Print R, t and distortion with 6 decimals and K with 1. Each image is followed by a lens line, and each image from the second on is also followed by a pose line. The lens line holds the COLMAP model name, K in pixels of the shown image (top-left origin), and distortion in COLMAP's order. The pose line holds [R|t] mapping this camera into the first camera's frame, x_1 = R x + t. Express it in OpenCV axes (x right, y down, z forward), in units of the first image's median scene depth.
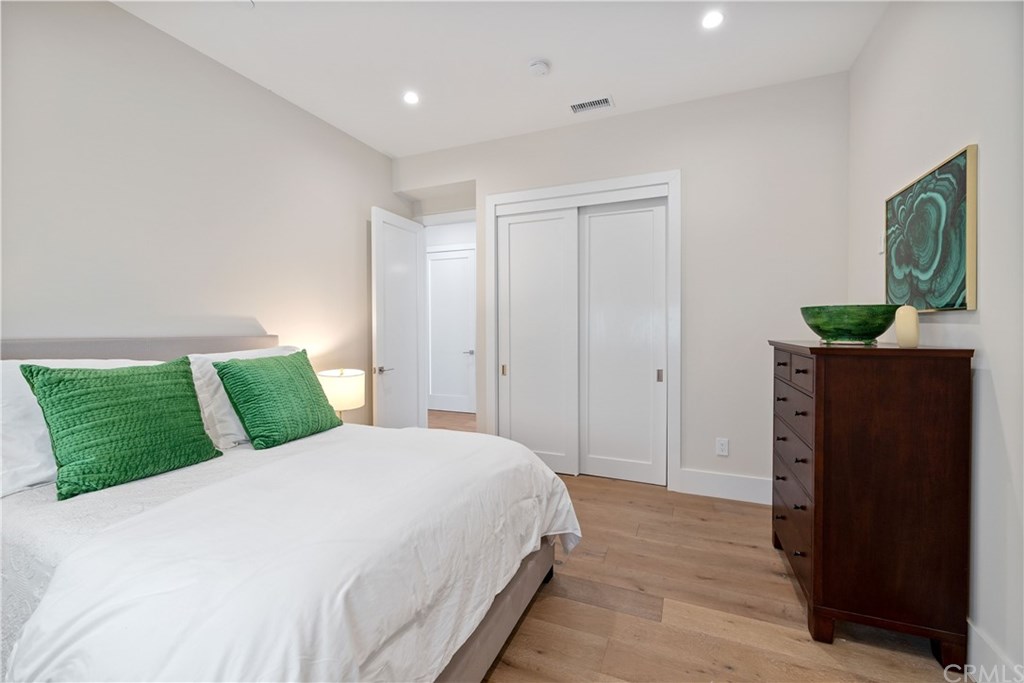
lens RADIAL K [[430.3, 0, 510.4], [0, 430.3, 332.5], [0, 0, 1]] dist [0.000444, 0.000254]
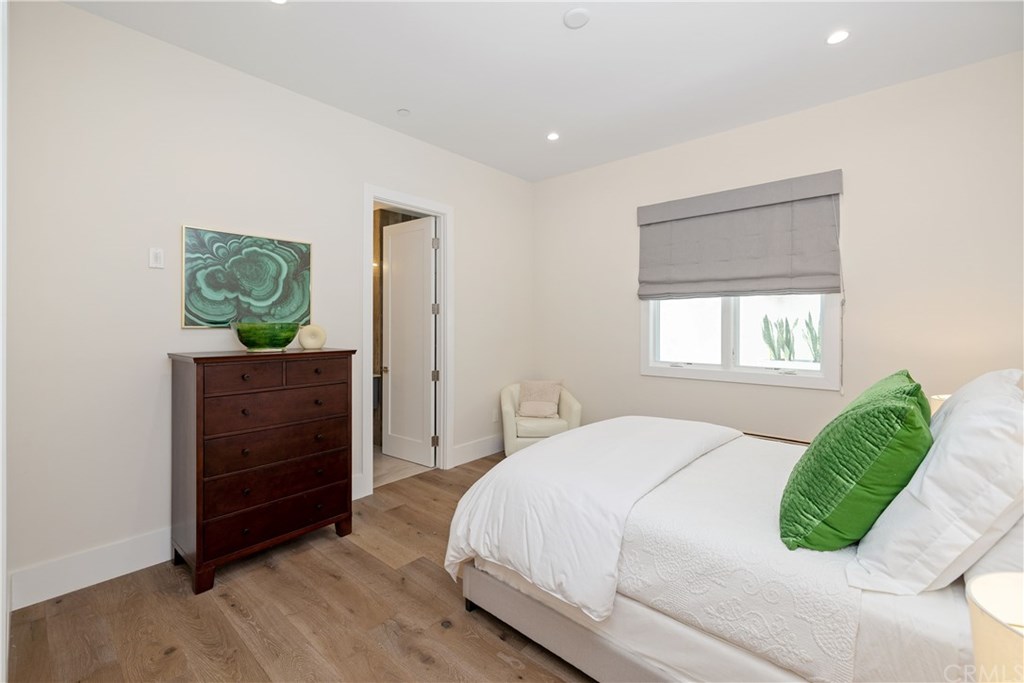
lens RADIAL K [[430.3, 0, 510.4], [0, 430.3, 332.5], [0, 0, 1]] dist [0.000444, 0.000254]
pose [[-0.951691, 0.008219, 0.306946, -0.298863], [0.013698, 0.999783, 0.015699, -0.038755], [-0.306751, 0.019146, -0.951597, 1.995599]]
